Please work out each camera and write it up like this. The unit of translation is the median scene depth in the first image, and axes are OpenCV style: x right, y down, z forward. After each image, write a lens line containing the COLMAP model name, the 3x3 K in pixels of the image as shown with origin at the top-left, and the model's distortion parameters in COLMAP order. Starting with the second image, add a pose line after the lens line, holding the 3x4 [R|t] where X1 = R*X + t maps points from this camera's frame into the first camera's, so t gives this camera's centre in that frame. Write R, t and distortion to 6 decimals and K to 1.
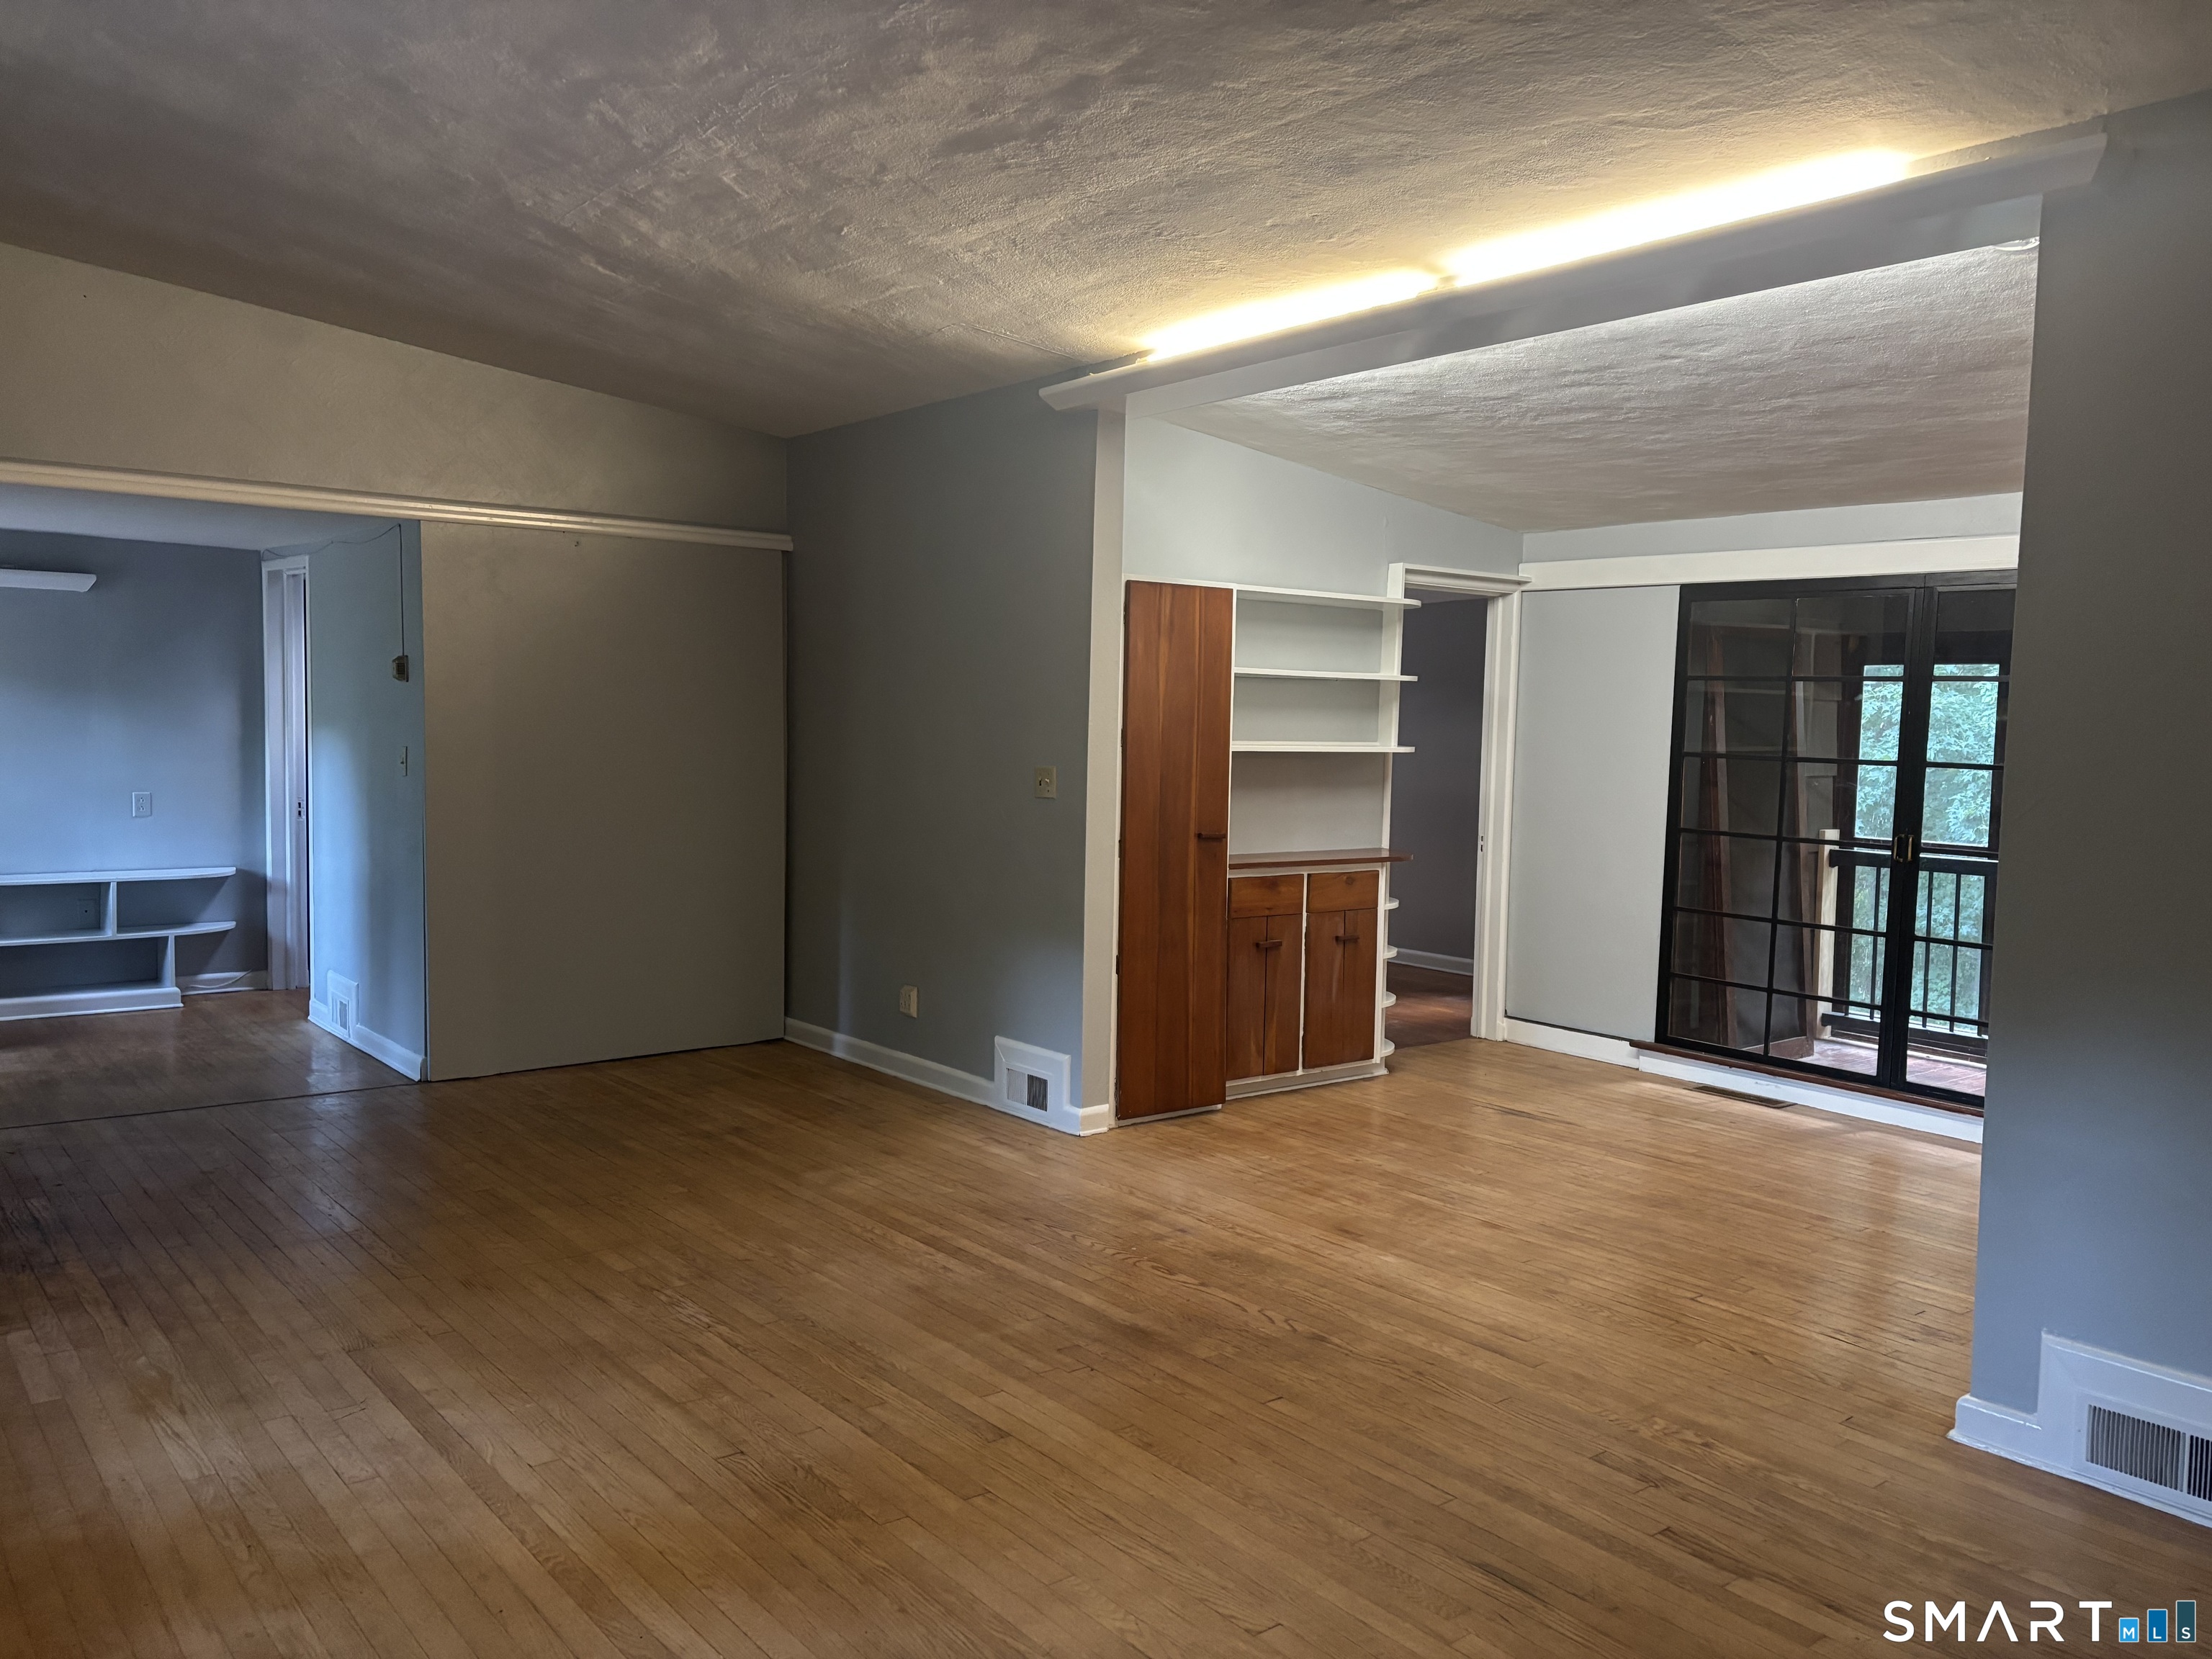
lens RADIAL K [[1682.4, 0, 1112.8], [0, 1682.4, 830.3], [0, 0, 1]] dist [0.049849, -0.011102]
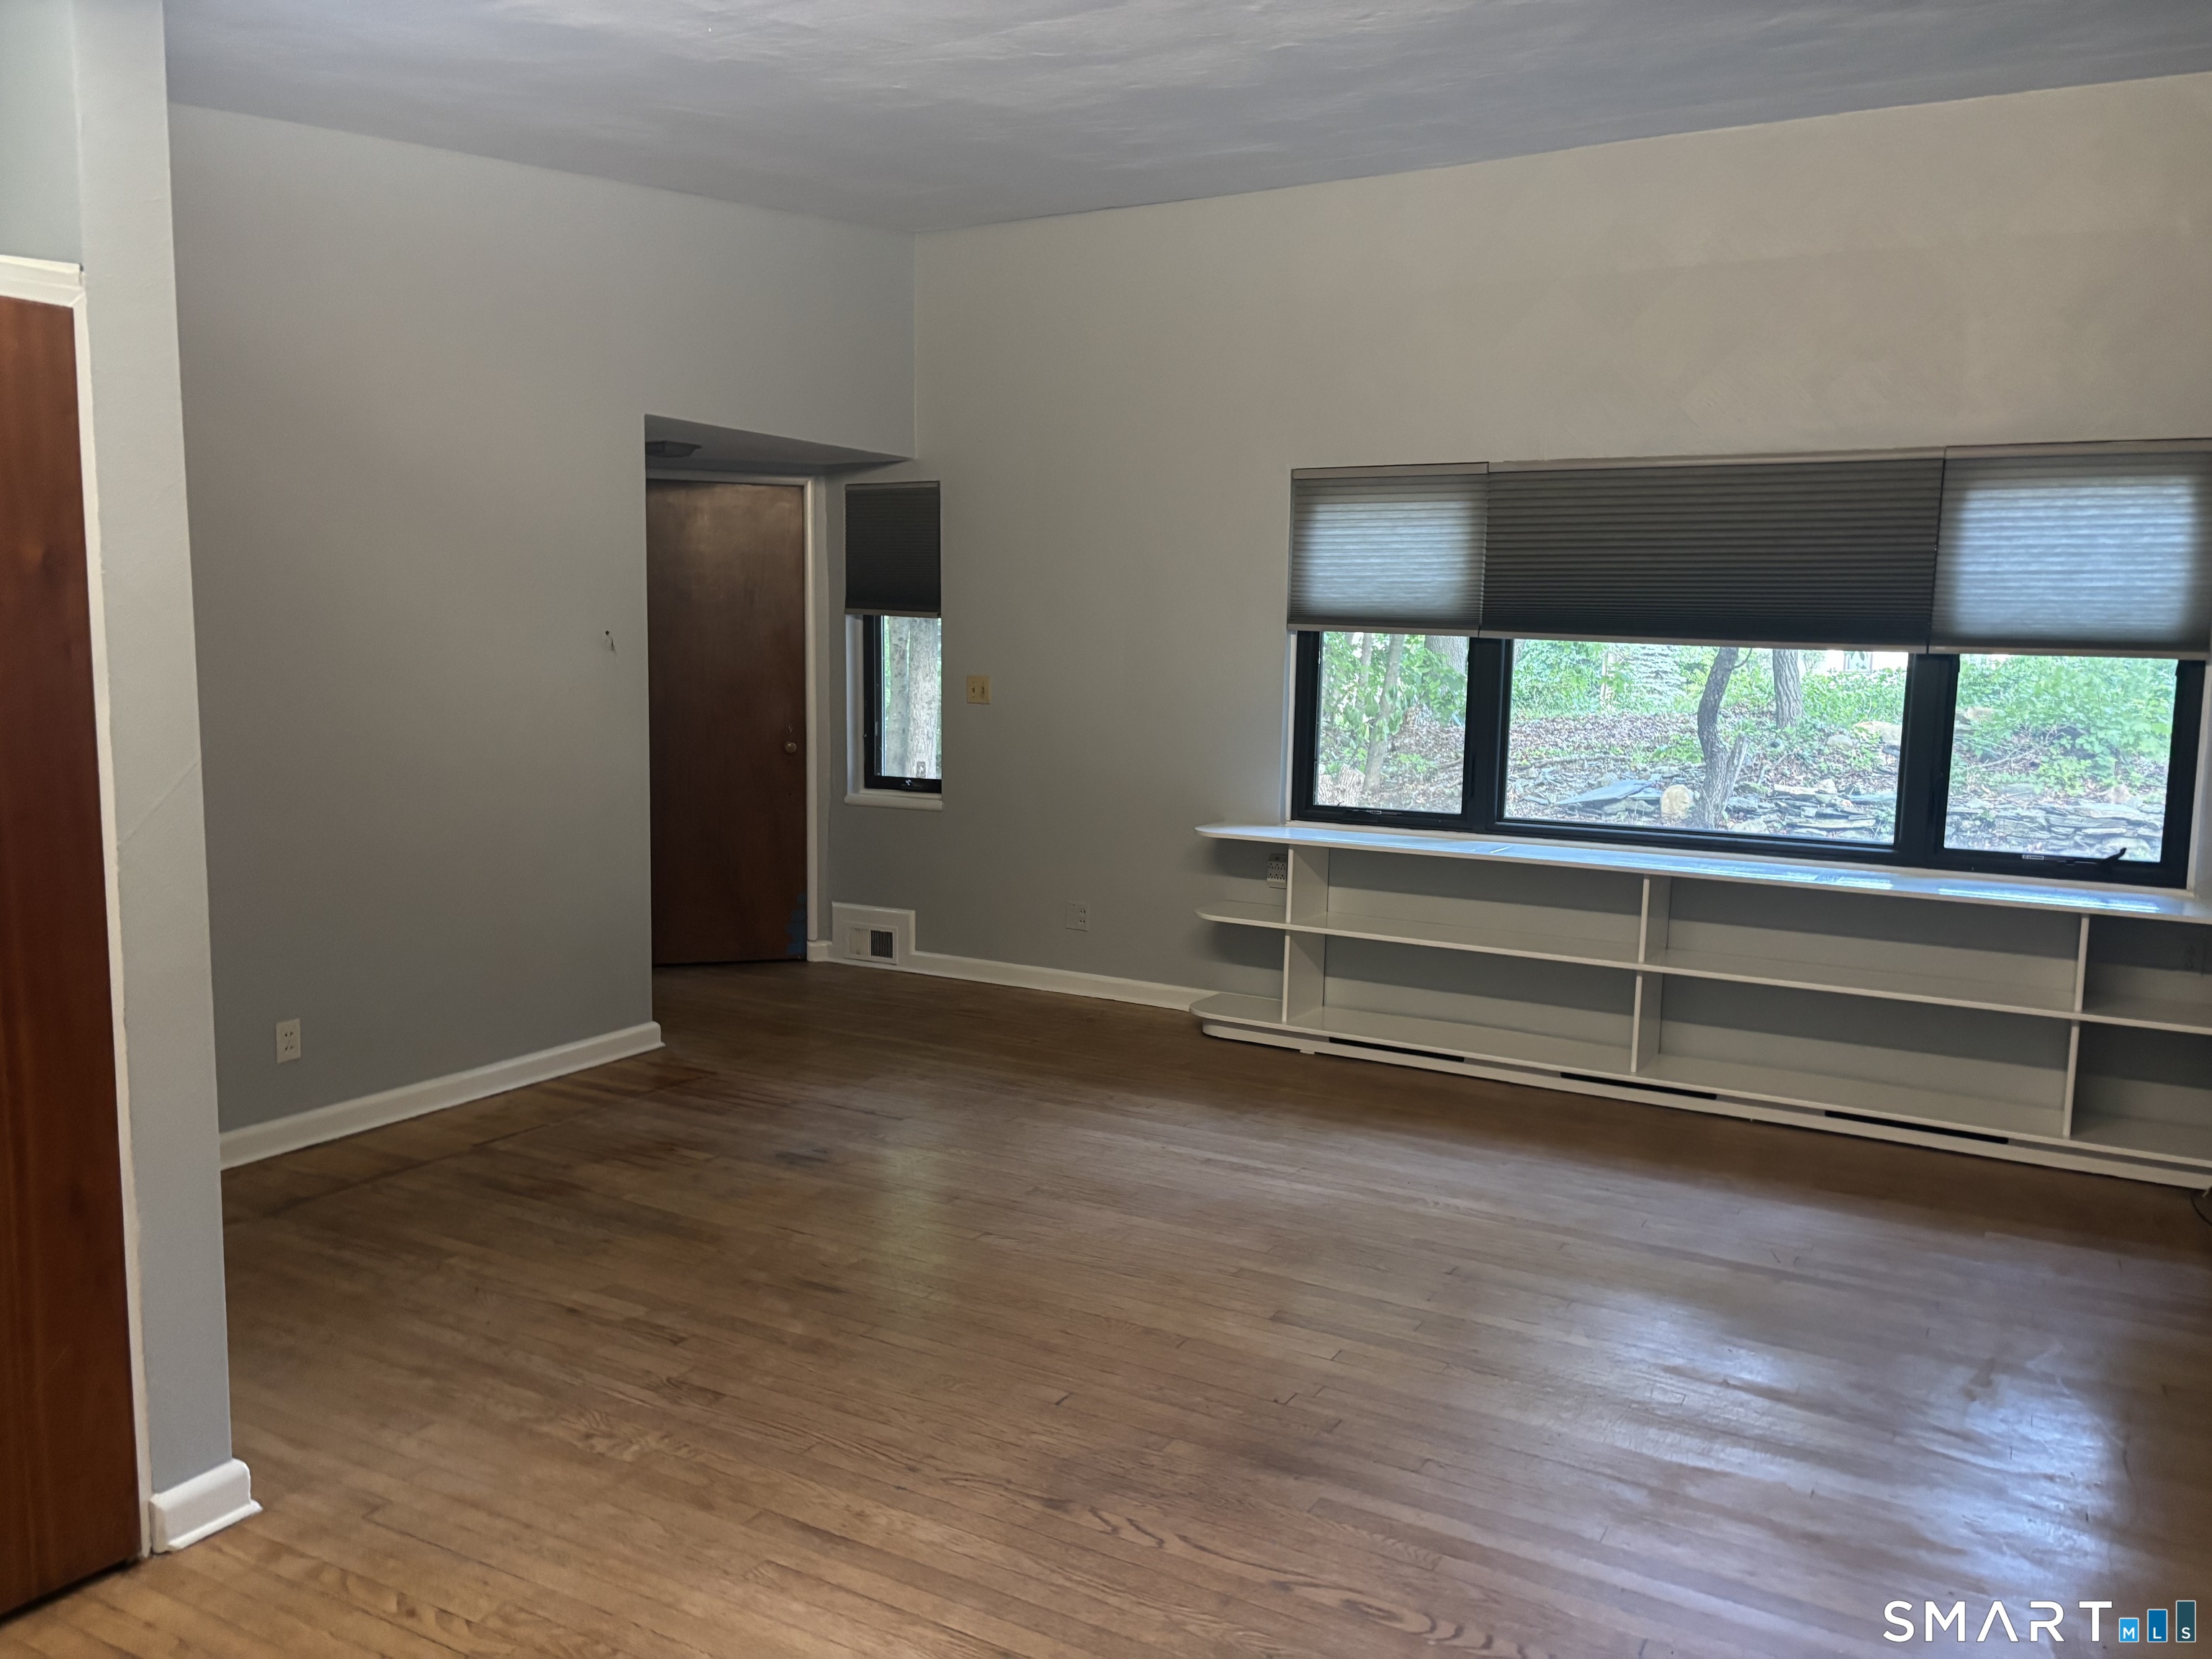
lens RADIAL K [[1682.4, 0, 1127.1], [0, 1682.4, 843.9], [0, 0, 1]] dist [0.049849, -0.011102]
pose [[-0.929696, 0.005412, -0.368287, 0.305289], [-0.063964, 0.982327, 0.175904, -0.090954], [0.362730, 0.187095, -0.912920, 1.376594]]
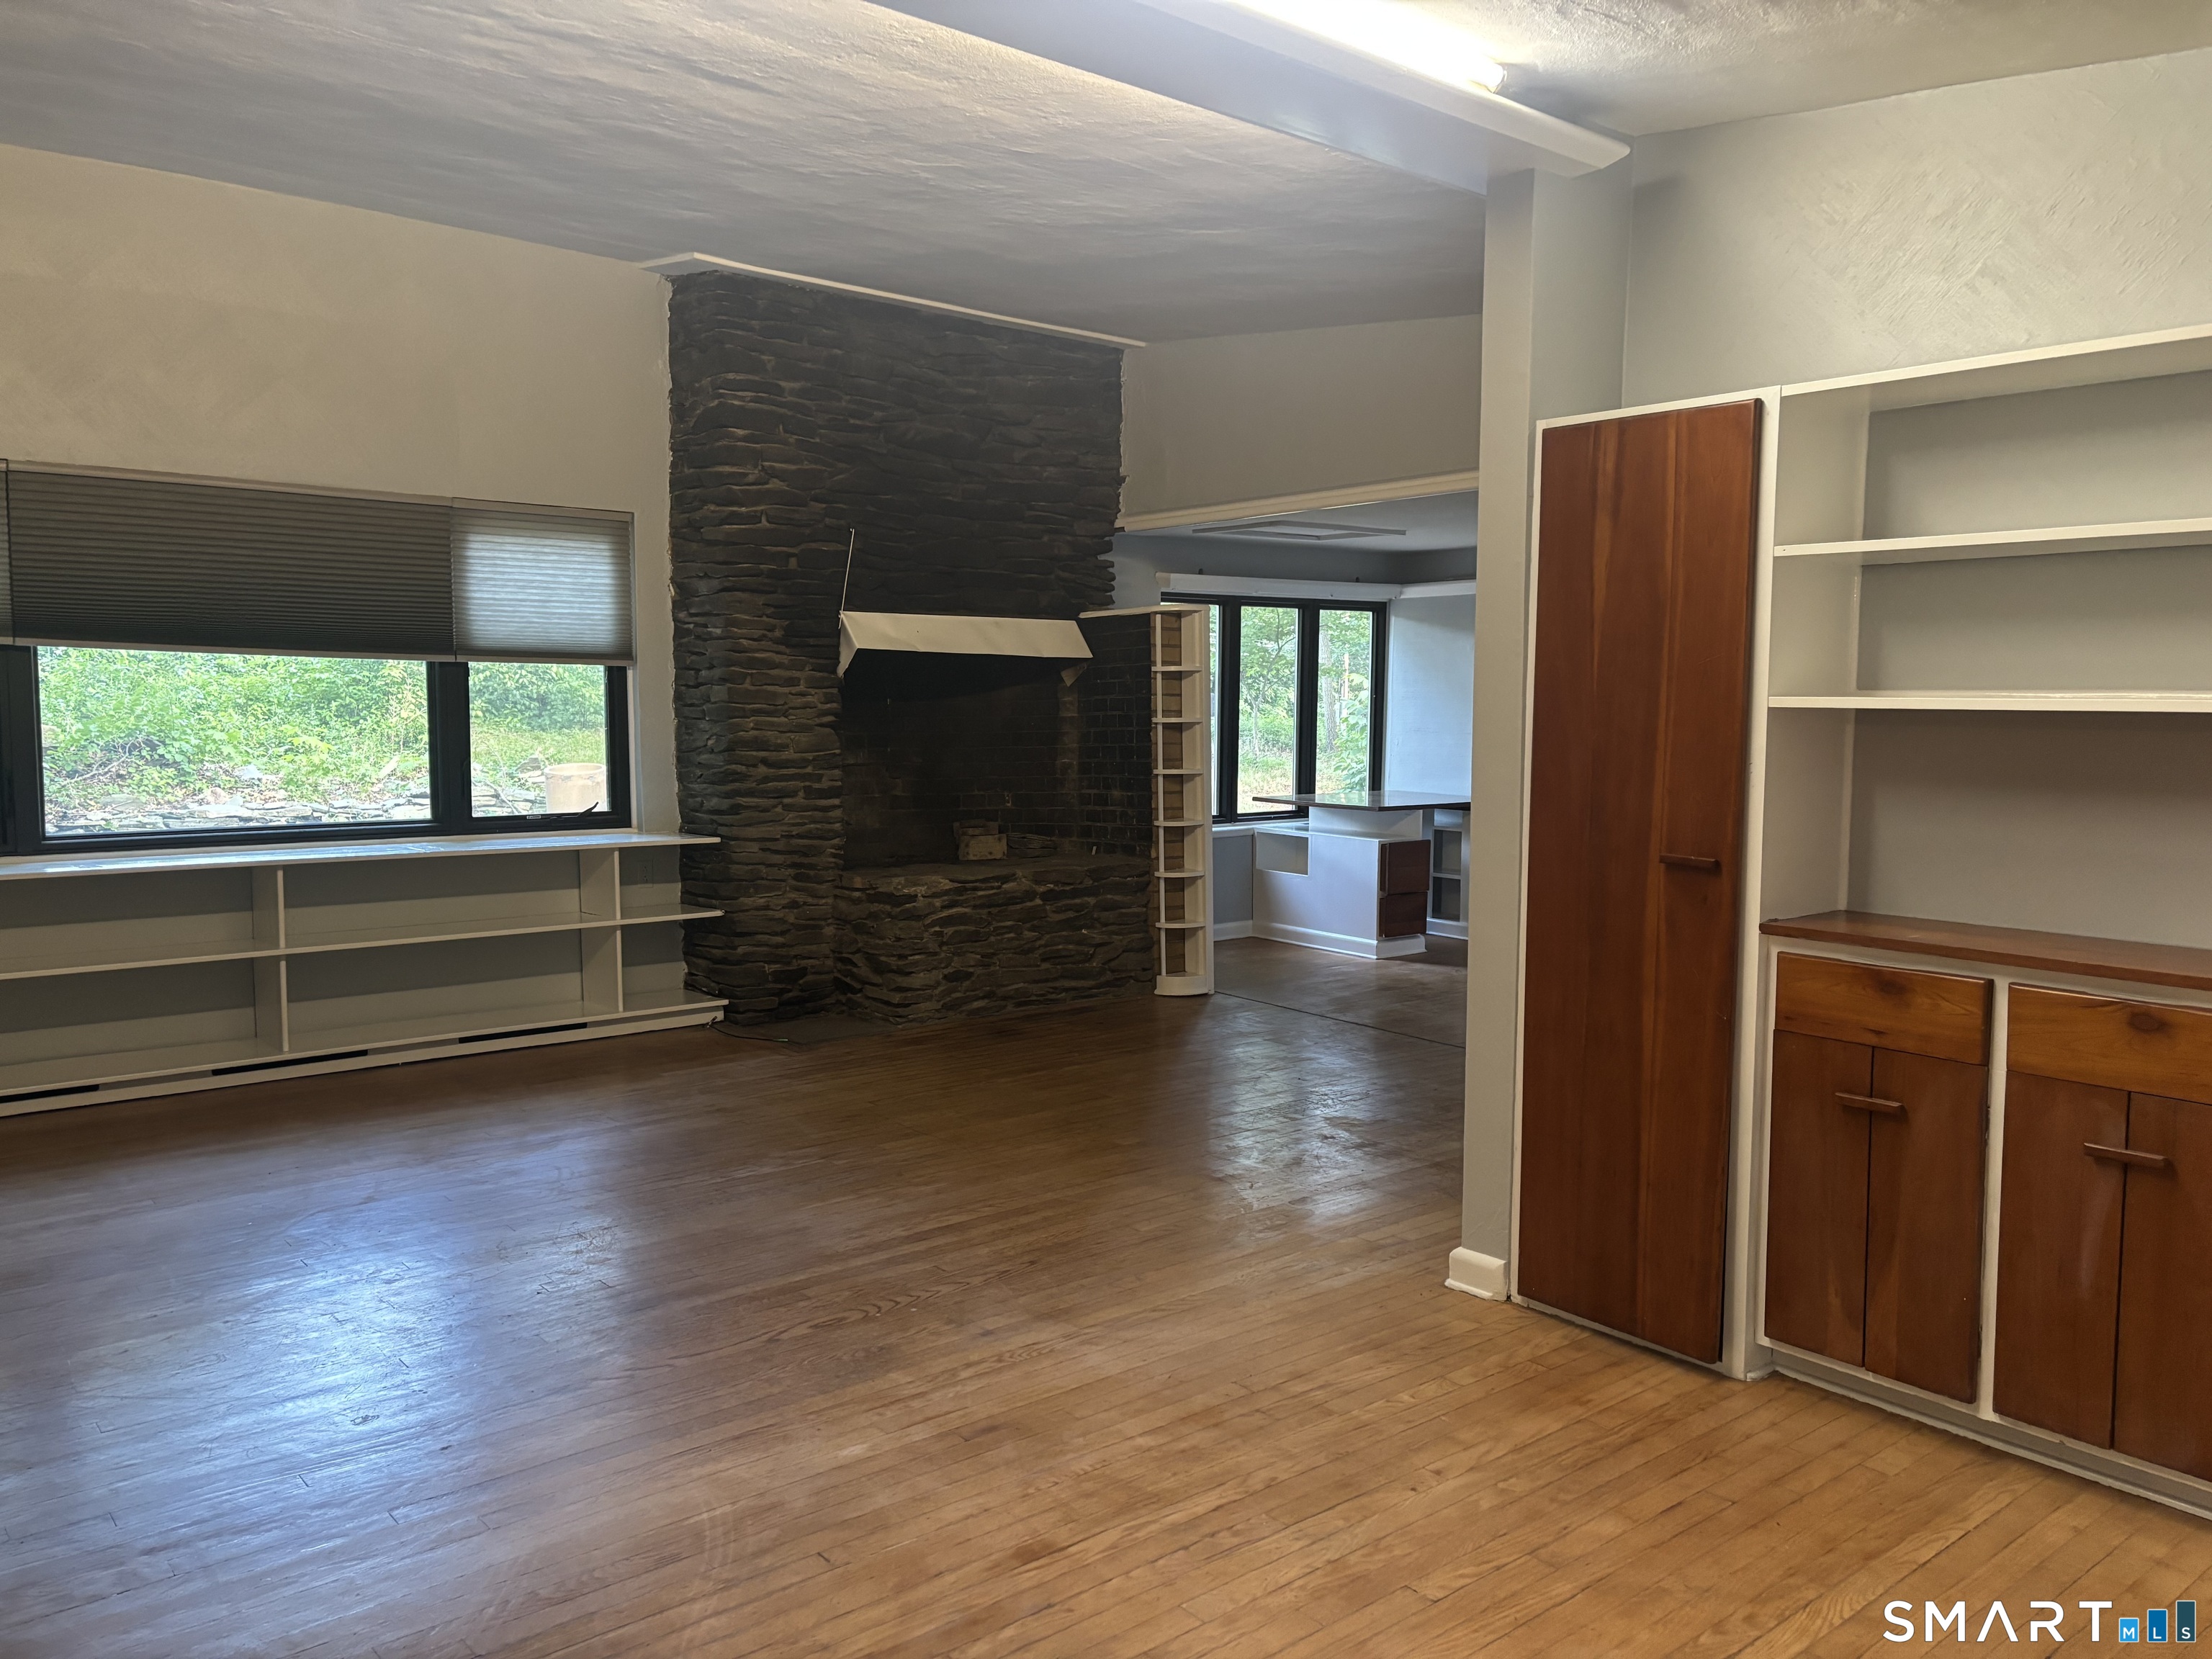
lens RADIAL K [[1682.4, 0, 1104.9], [0, 1682.4, 824.3], [0, 0, 1]] dist [0.049849, -0.011102]
pose [[0.005272, 0.058782, -0.998257, 0.796448], [-0.071158, 0.995762, 0.058260, -0.037133], [0.997451, 0.070726, 0.009432, 1.049710]]
